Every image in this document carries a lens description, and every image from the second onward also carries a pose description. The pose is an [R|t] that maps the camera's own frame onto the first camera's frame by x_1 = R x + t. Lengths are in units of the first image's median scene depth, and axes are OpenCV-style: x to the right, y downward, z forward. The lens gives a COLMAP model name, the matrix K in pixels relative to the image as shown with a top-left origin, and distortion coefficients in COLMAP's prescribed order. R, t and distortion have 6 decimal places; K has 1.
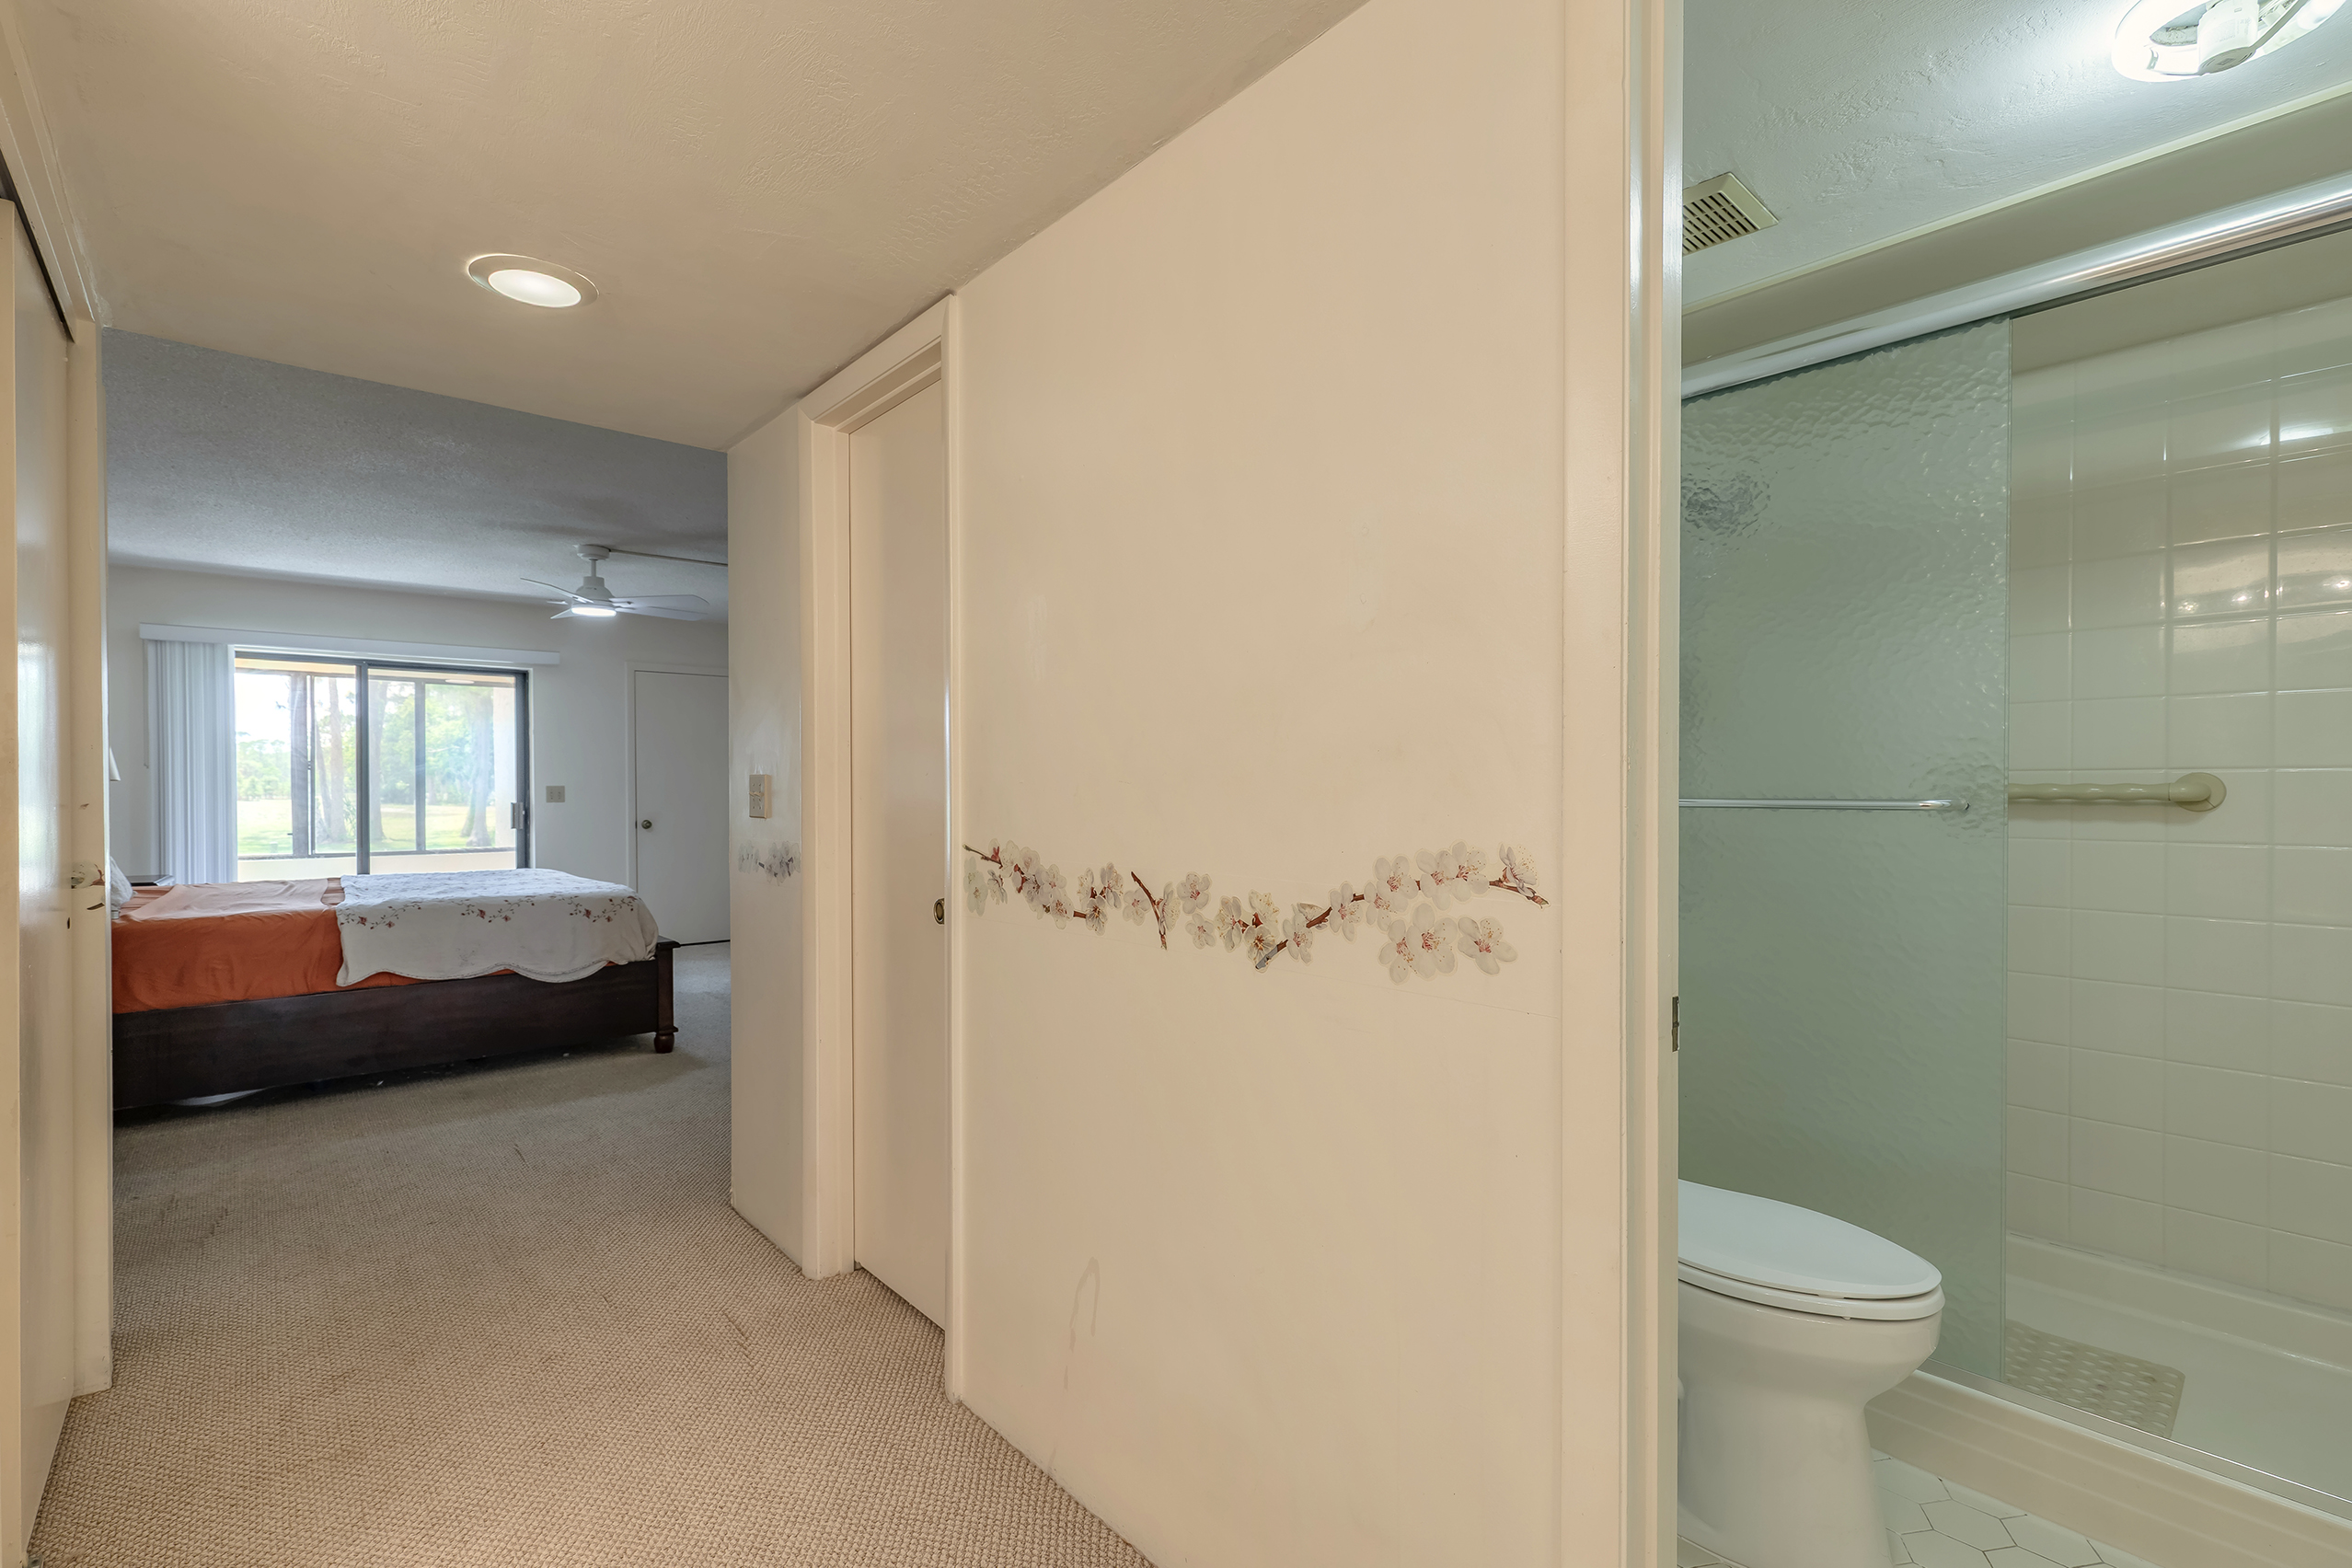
lens RADIAL K [[1068.3, 0, 1181.8], [0, 1068.3, 793.2], [0, 0, 1]] dist [0.008144, -0.001266]
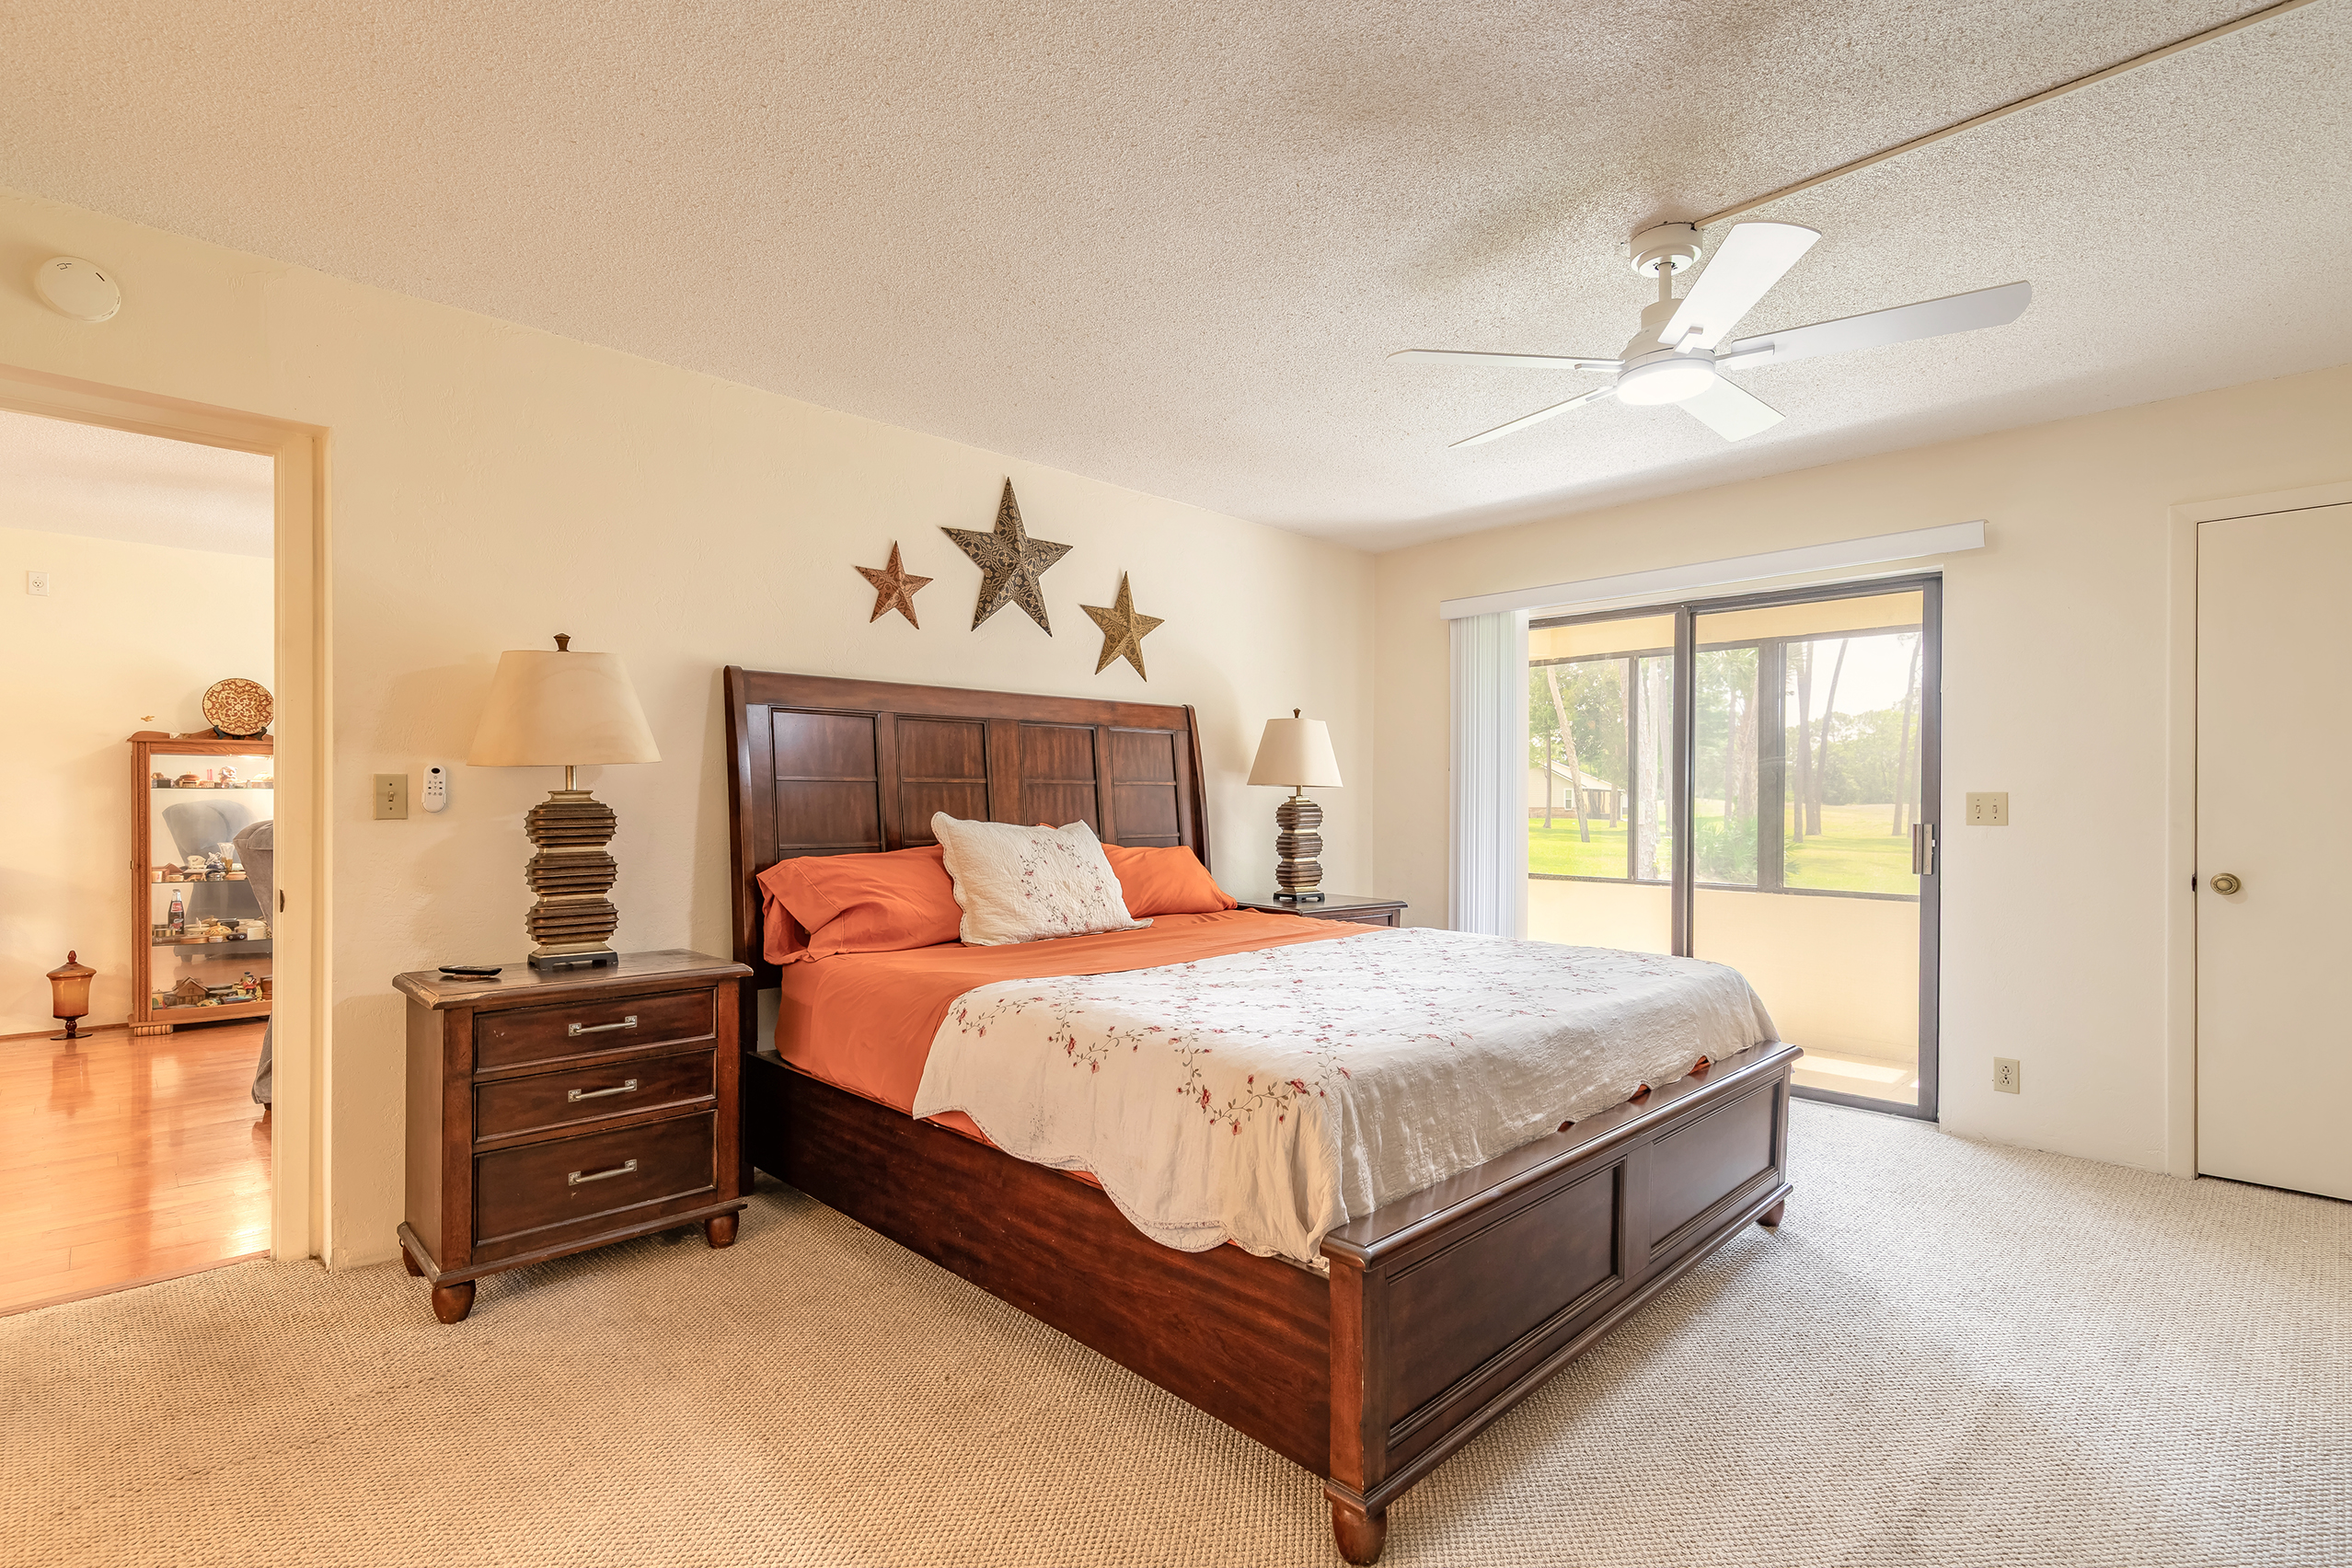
lens RADIAL K [[1068.3, 0, 1082.7], [0, 1068.3, 805.7], [0, 0, 1]] dist [0.008144, -0.001266]
pose [[0.011423, 0.010037, -0.999884, -0.117408], [-0.008779, 0.999912, 0.009937, -0.002158], [0.999896, 0.008665, 0.011510, 0.742094]]
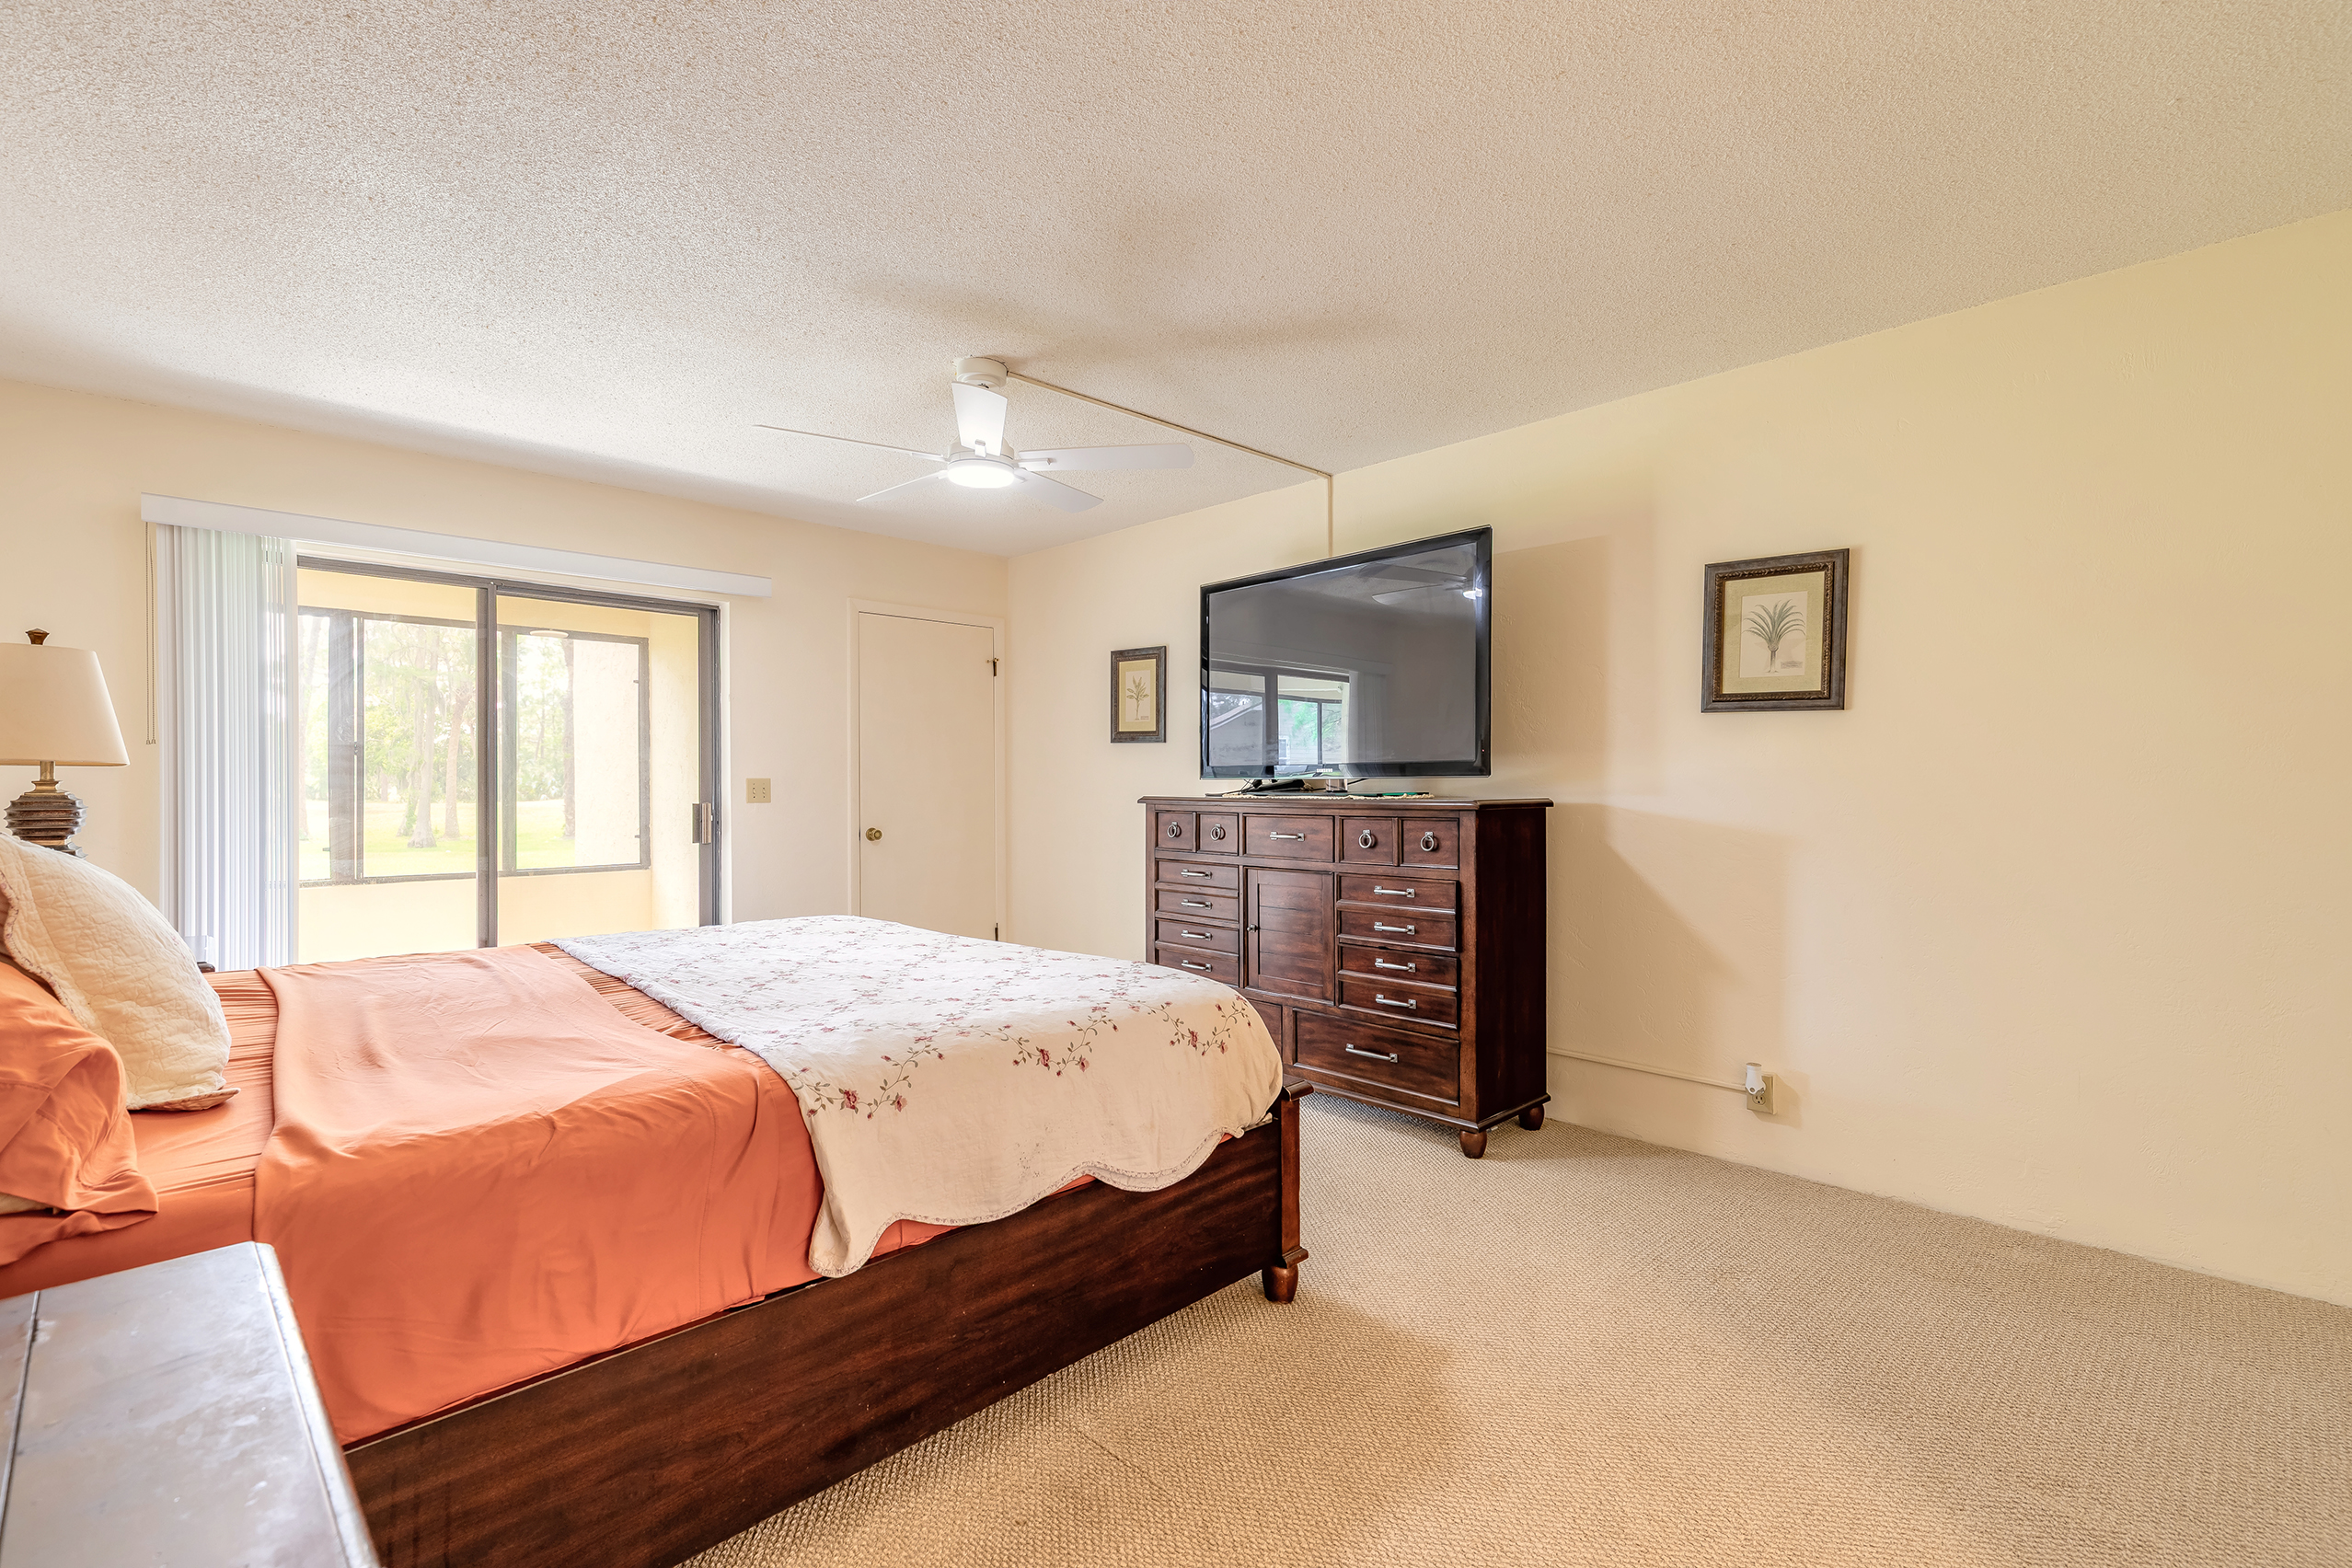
lens RADIAL K [[1068.3, 0, 1181.3], [0, 1068.3, 789.1], [0, 0, 1]] dist [0.008144, -0.001266]
pose [[0.998468, 0.002075, 0.055293, -0.459532], [-0.002047, 0.999998, -0.000555, 0.000042], [-0.055294, 0.000441, 0.998470, 0.406704]]
